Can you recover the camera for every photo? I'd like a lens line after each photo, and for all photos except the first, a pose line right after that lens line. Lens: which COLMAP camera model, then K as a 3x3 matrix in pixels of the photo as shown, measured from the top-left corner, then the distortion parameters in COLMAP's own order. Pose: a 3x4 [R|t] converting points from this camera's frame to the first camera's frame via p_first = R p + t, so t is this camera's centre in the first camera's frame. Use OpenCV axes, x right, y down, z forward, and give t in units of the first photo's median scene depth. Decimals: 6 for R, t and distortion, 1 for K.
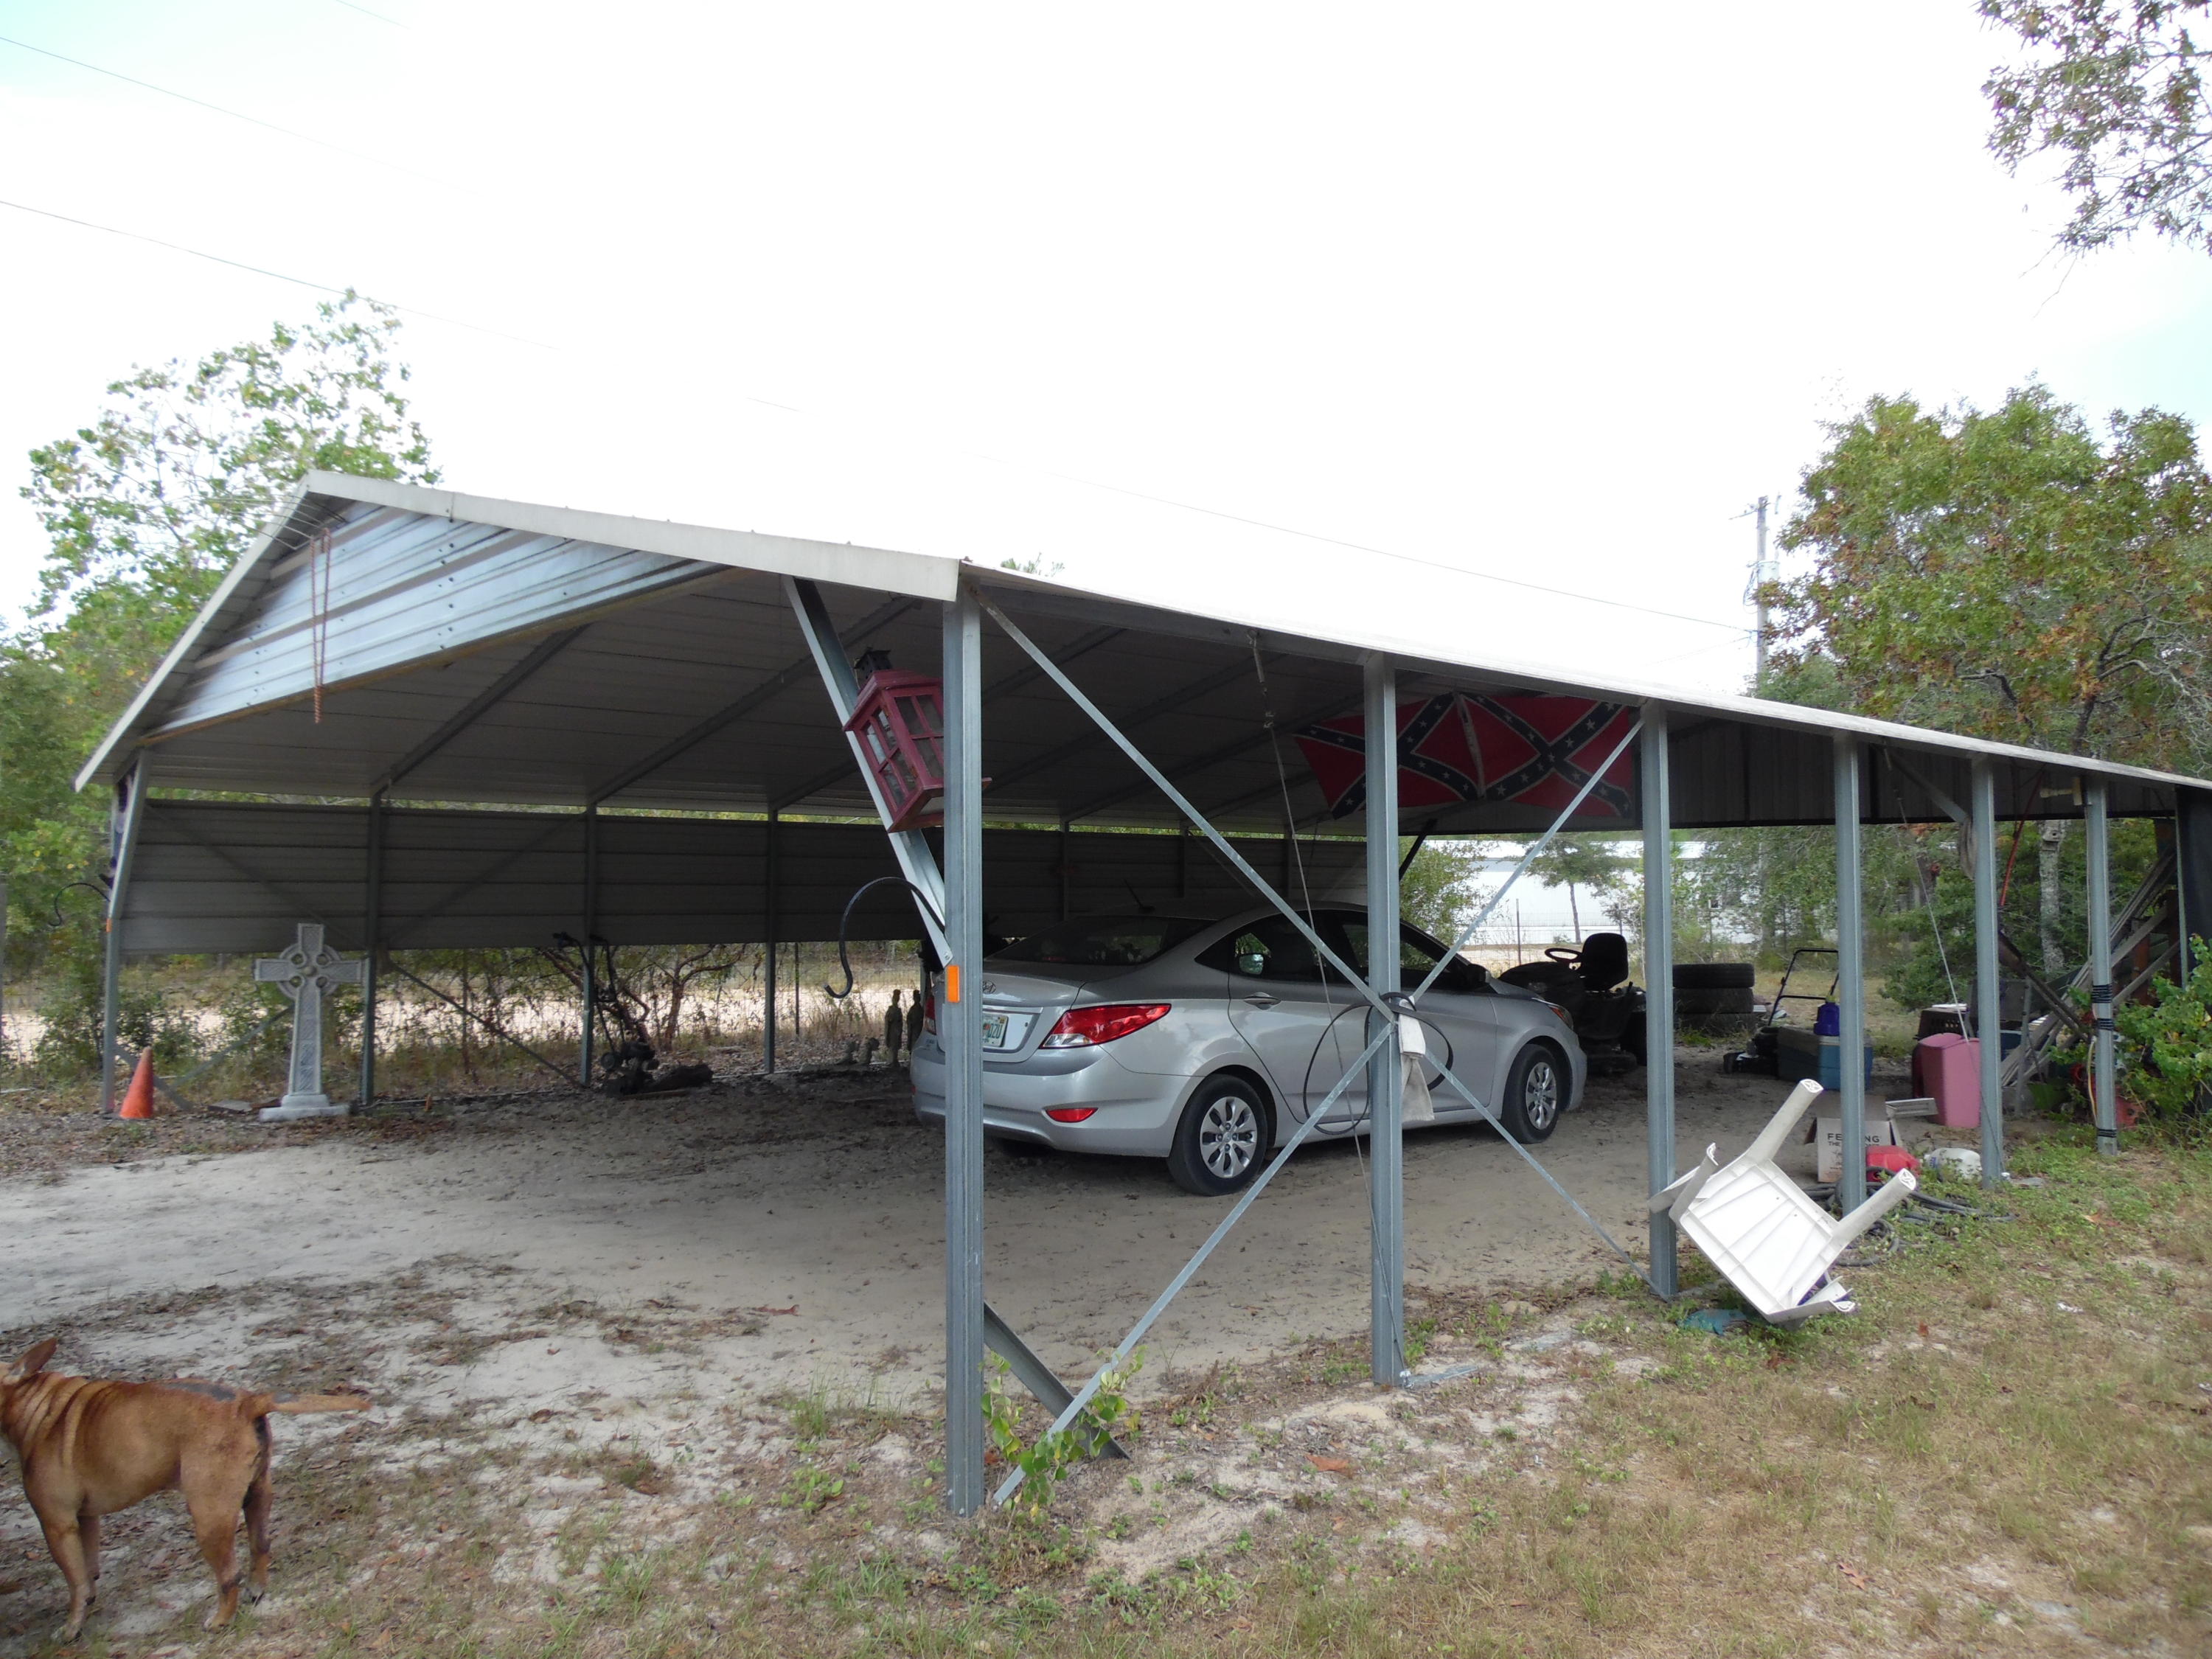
lens RADIAL K [[1611.2, 0, 1109.6], [0, 1611.2, 818.9], [0, 0, 1]] dist [-0.046372, 0.079241]
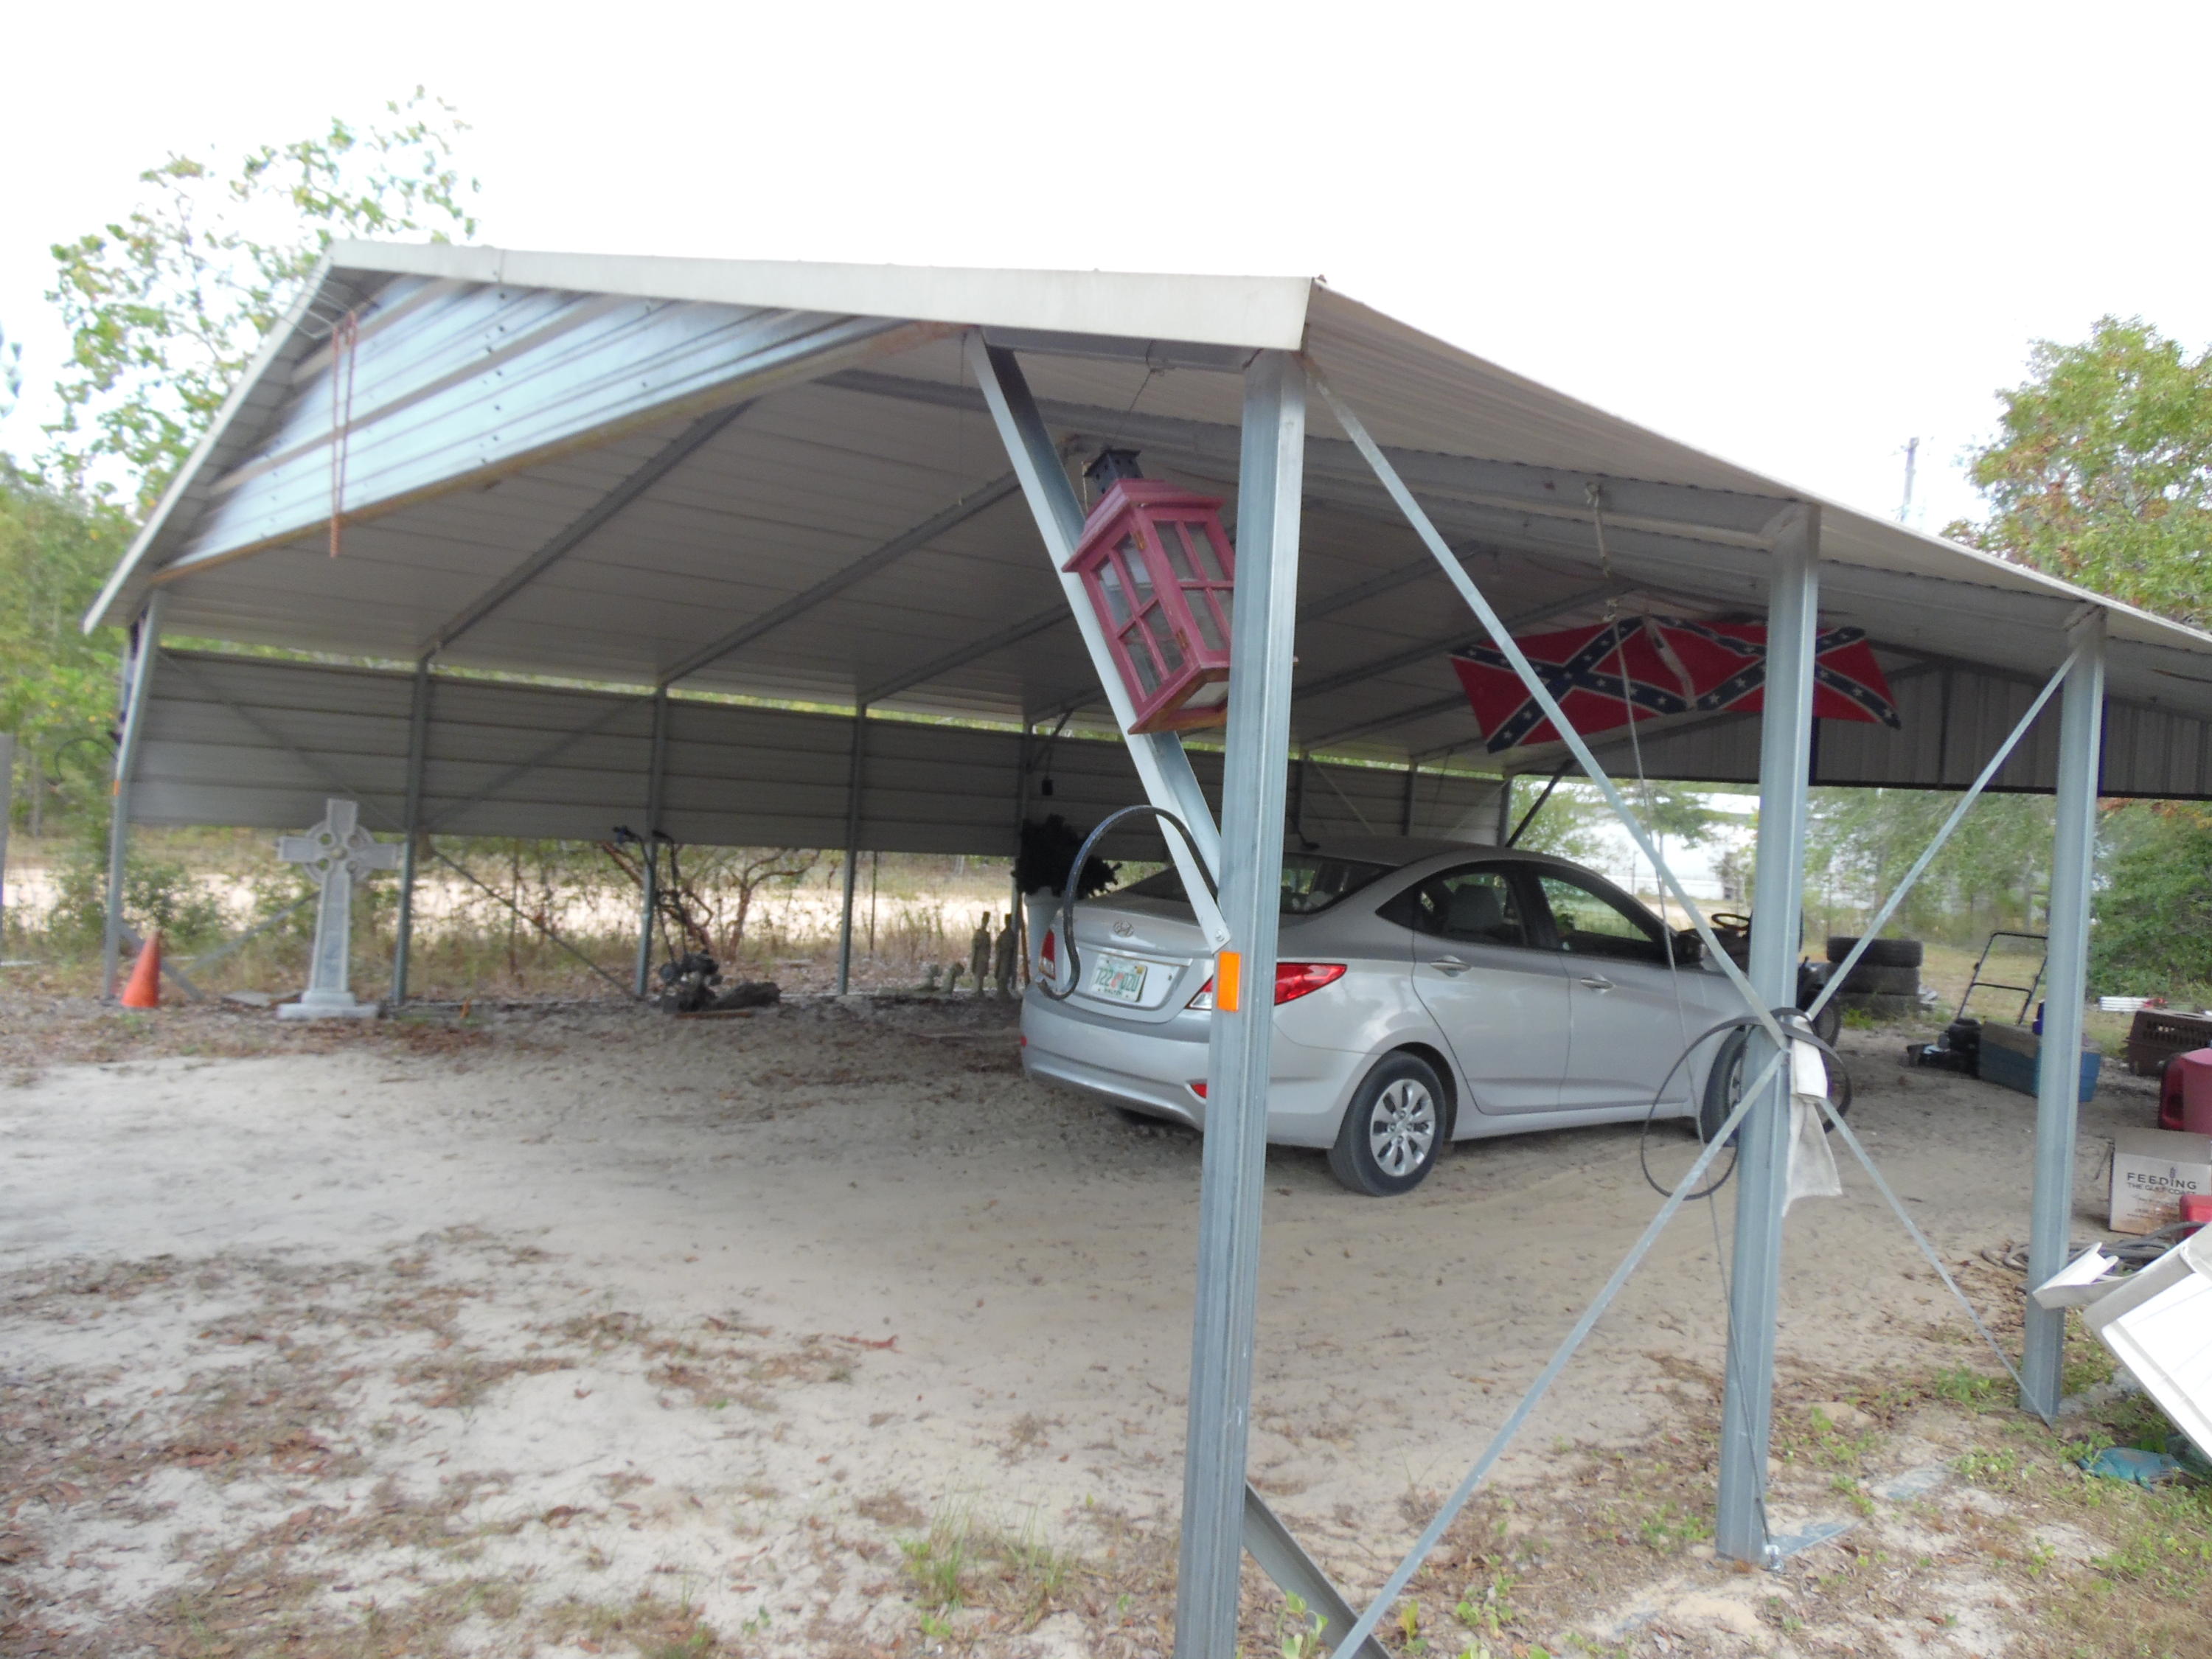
lens RADIAL K [[1611.2, 0, 1109.6], [0, 1611.2, 818.9], [0, 0, 1]] dist [-0.046372, 0.079241]
pose [[0.997371, 0.063050, -0.035731, -0.057485], [-0.061117, 0.996731, 0.052848, 0.004162], [0.038946, -0.050525, 0.997963, 0.173304]]
